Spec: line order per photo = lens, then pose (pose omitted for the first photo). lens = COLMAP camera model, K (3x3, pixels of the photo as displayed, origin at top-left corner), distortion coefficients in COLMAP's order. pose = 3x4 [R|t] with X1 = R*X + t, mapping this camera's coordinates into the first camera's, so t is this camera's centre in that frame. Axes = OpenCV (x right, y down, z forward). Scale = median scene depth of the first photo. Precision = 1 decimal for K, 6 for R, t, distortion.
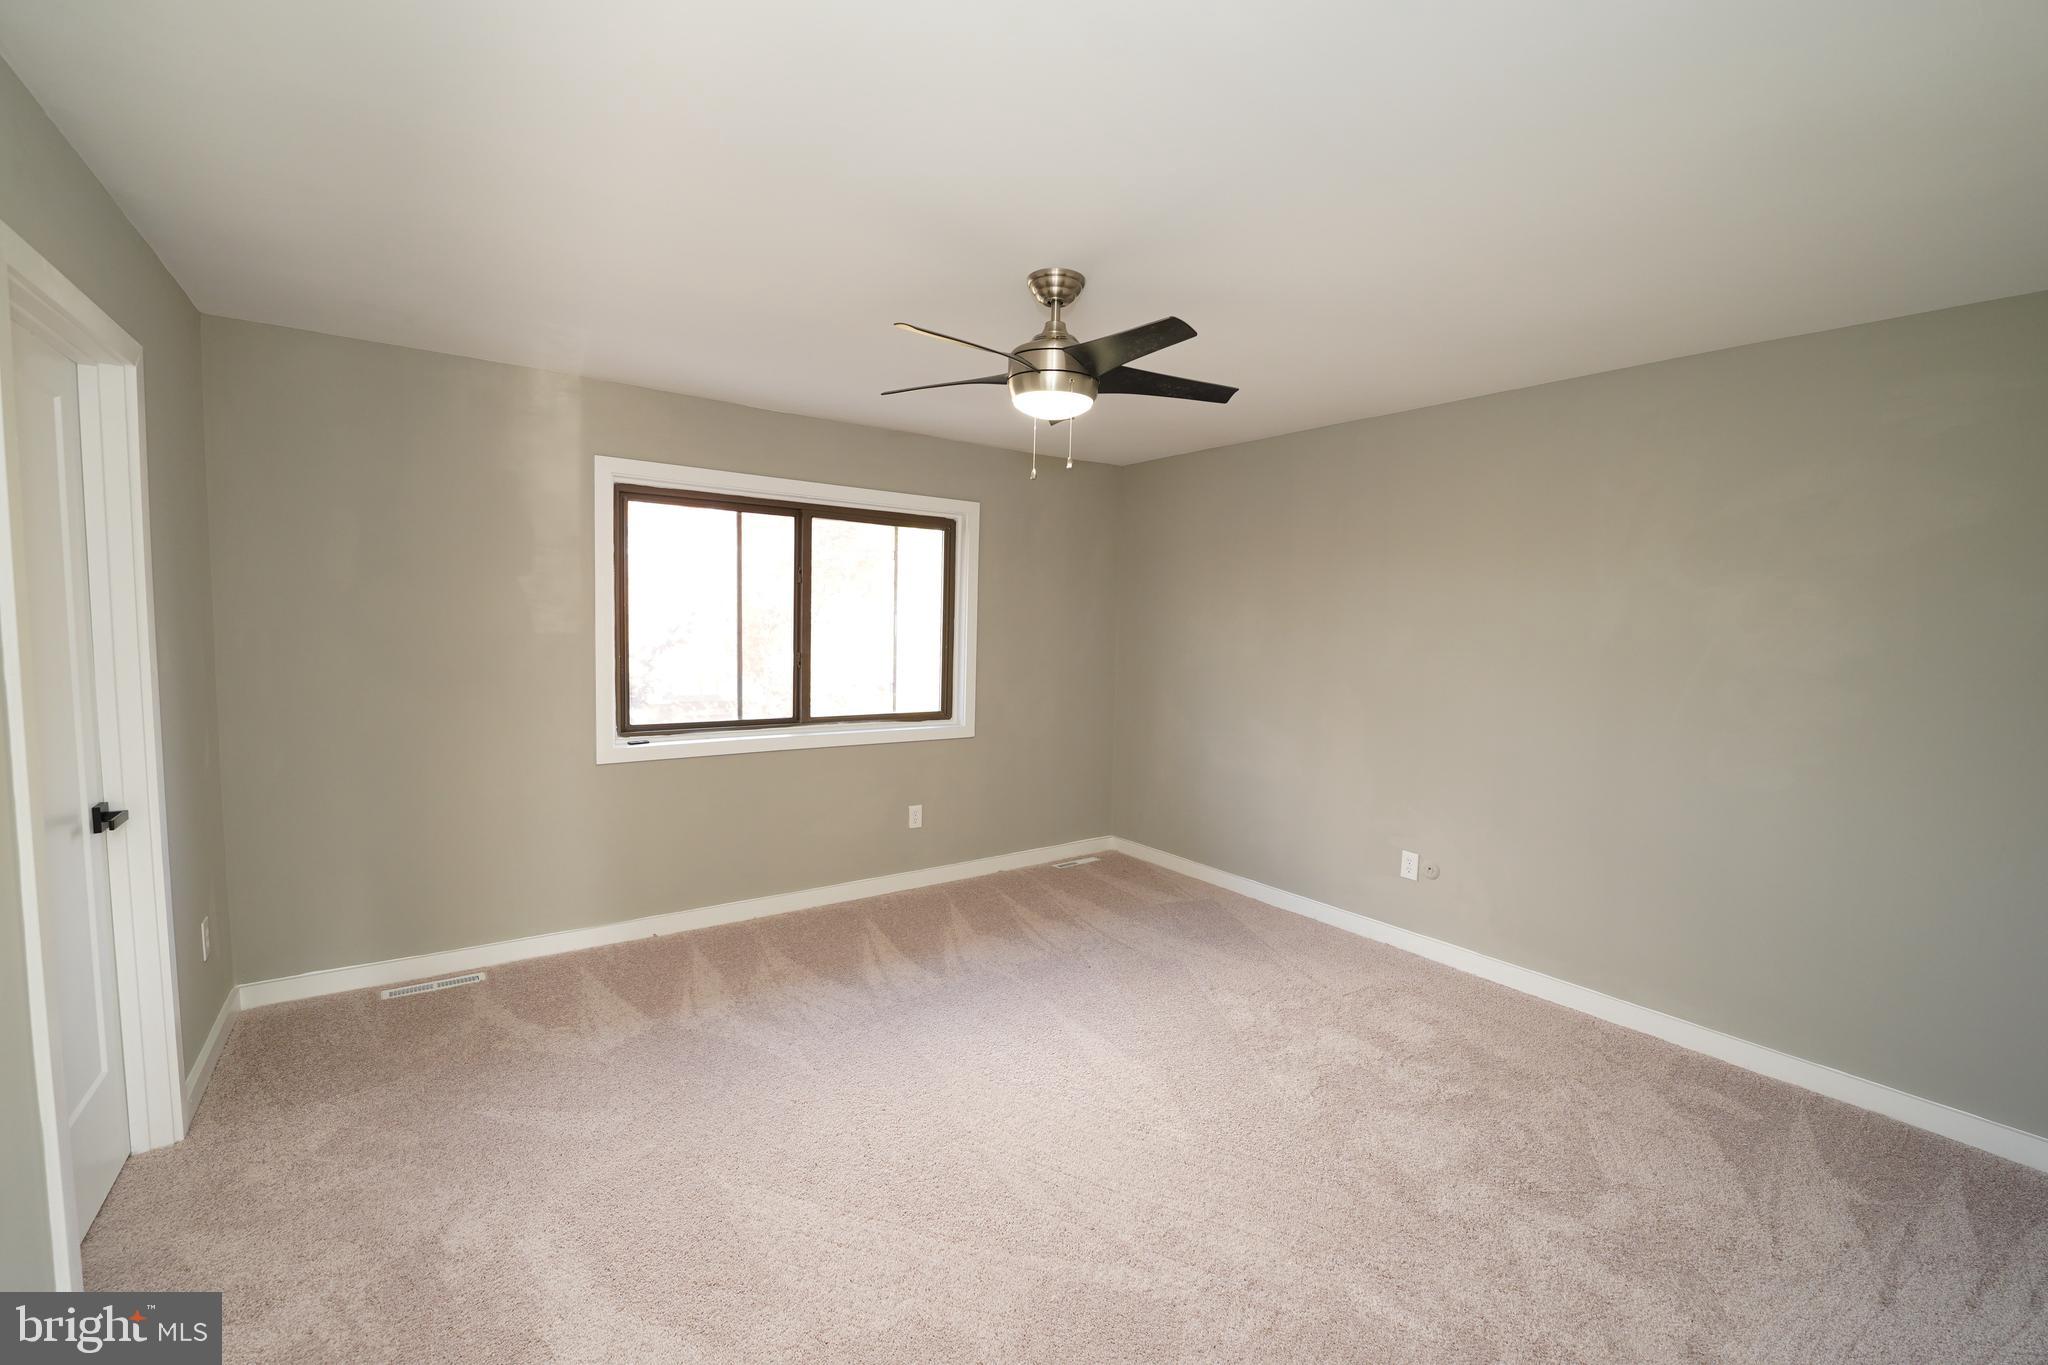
lens RADIAL K [[830.5, 0, 1035.4], [0, 830.5, 675.5], [0, 0, 1]] dist [-0.030508, 0.000262]
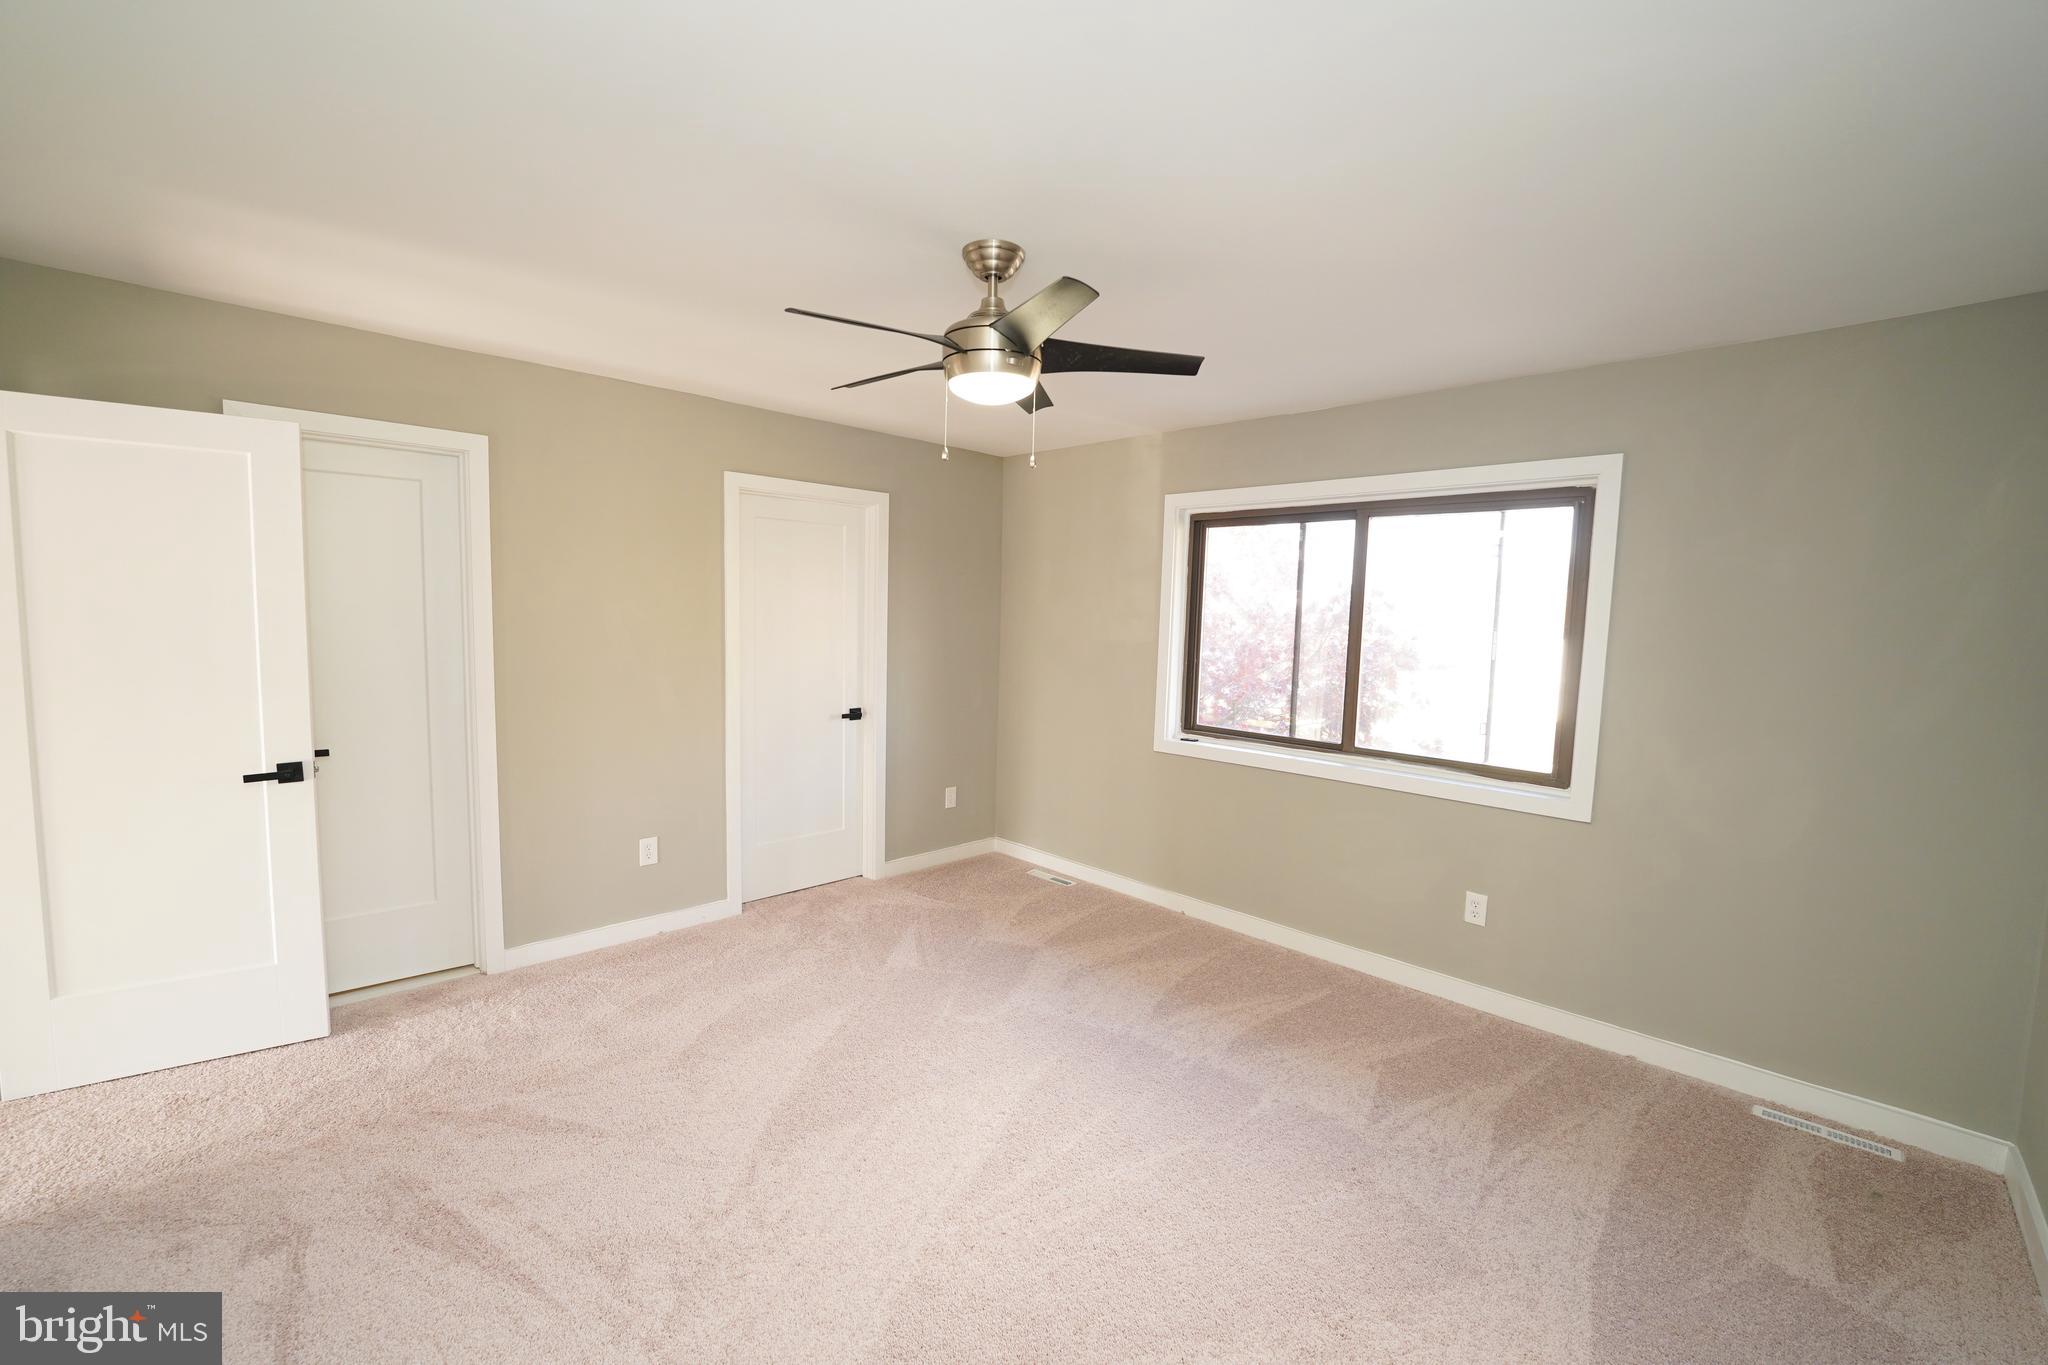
lens RADIAL K [[830.5, 0, 1035.4], [0, 830.5, 675.5], [0, 0, 1]] dist [-0.030508, 0.000262]
pose [[0.142671, 0.049294, -0.988542, 0.572694], [-0.090961, 0.995185, 0.036497, -0.027197], [0.985582, 0.084712, 0.146468, 0.571014]]
